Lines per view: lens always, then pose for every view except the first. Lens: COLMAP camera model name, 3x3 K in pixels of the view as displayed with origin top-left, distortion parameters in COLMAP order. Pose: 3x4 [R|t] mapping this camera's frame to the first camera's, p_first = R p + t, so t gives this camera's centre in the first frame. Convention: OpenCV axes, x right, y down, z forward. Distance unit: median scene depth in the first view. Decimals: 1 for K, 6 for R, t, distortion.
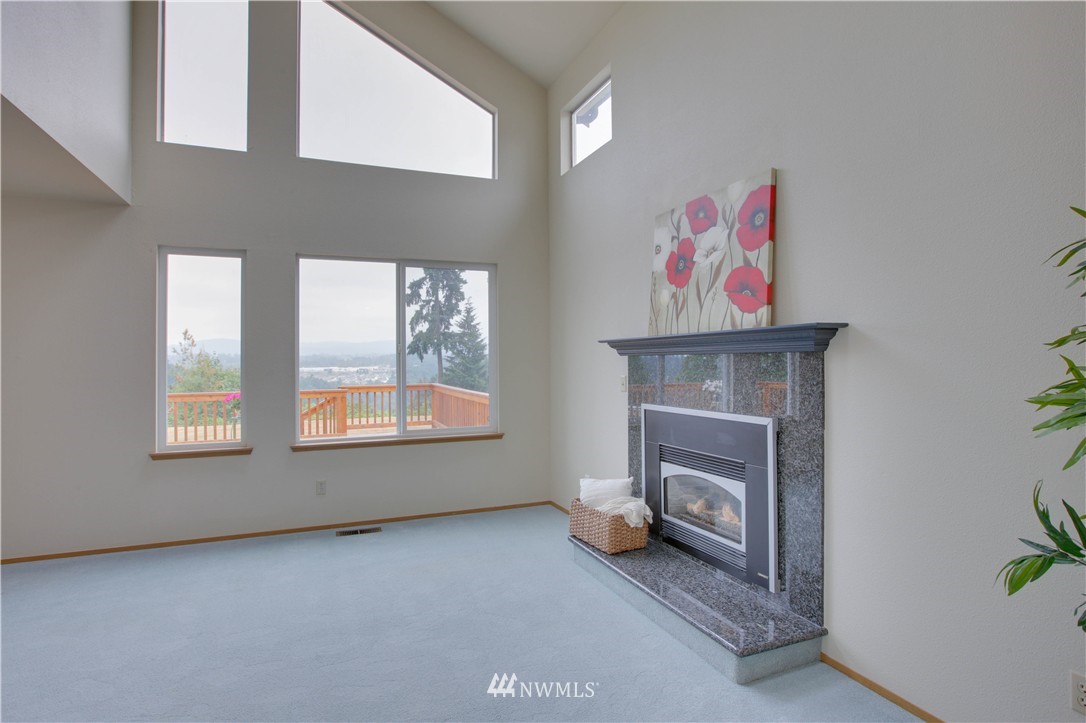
lens RADIAL K [[548.0, 0, 545.2], [0, 548.0, 350.5], [0, 0, 1]] dist [-0.054182, 0.024380]
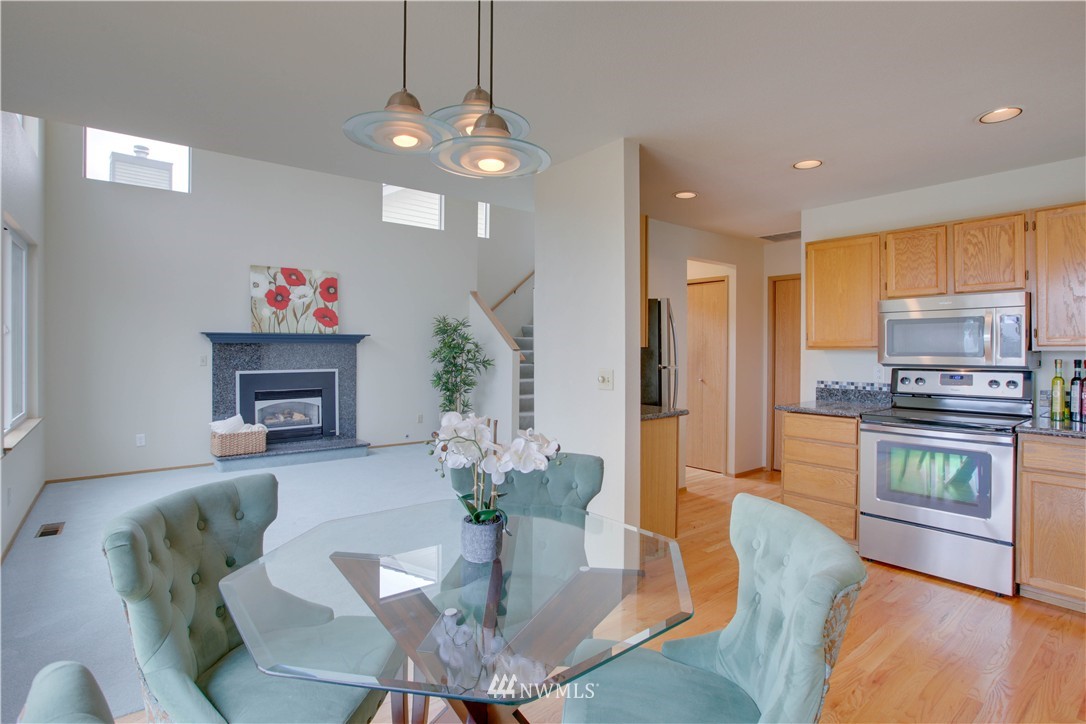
lens RADIAL K [[548.0, 0, 545.2], [0, 548.0, 351.0], [0, 0, 1]] dist [-0.054182, 0.024380]
pose [[-0.222420, -0.001261, 0.974950, -2.008735], [-0.021096, 0.999771, -0.003520, 0.023755], [-0.974723, -0.021350, -0.222396, 0.517749]]
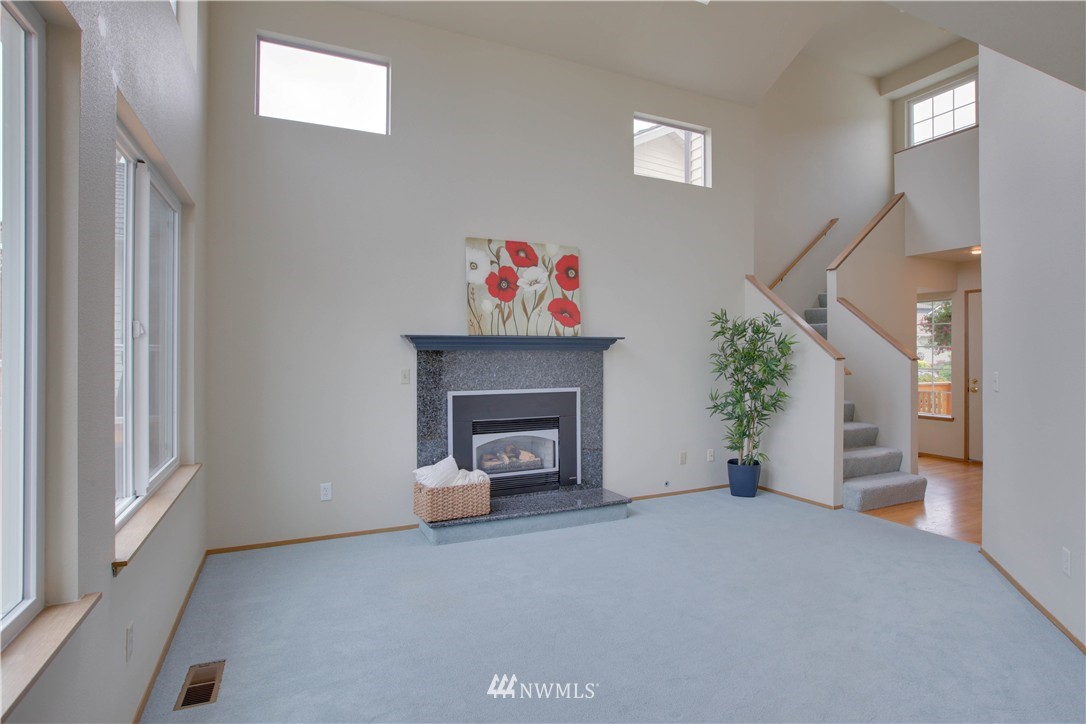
lens RADIAL K [[548.0, 0, 545.2], [0, 548.0, 351.0], [0, 0, 1]] dist [-0.054182, 0.024380]
pose [[0.003408, 0.011179, 0.999932, -1.187476], [-0.018113, 0.999774, -0.011115, 0.023411], [-0.999830, -0.018074, 0.003610, 0.942074]]
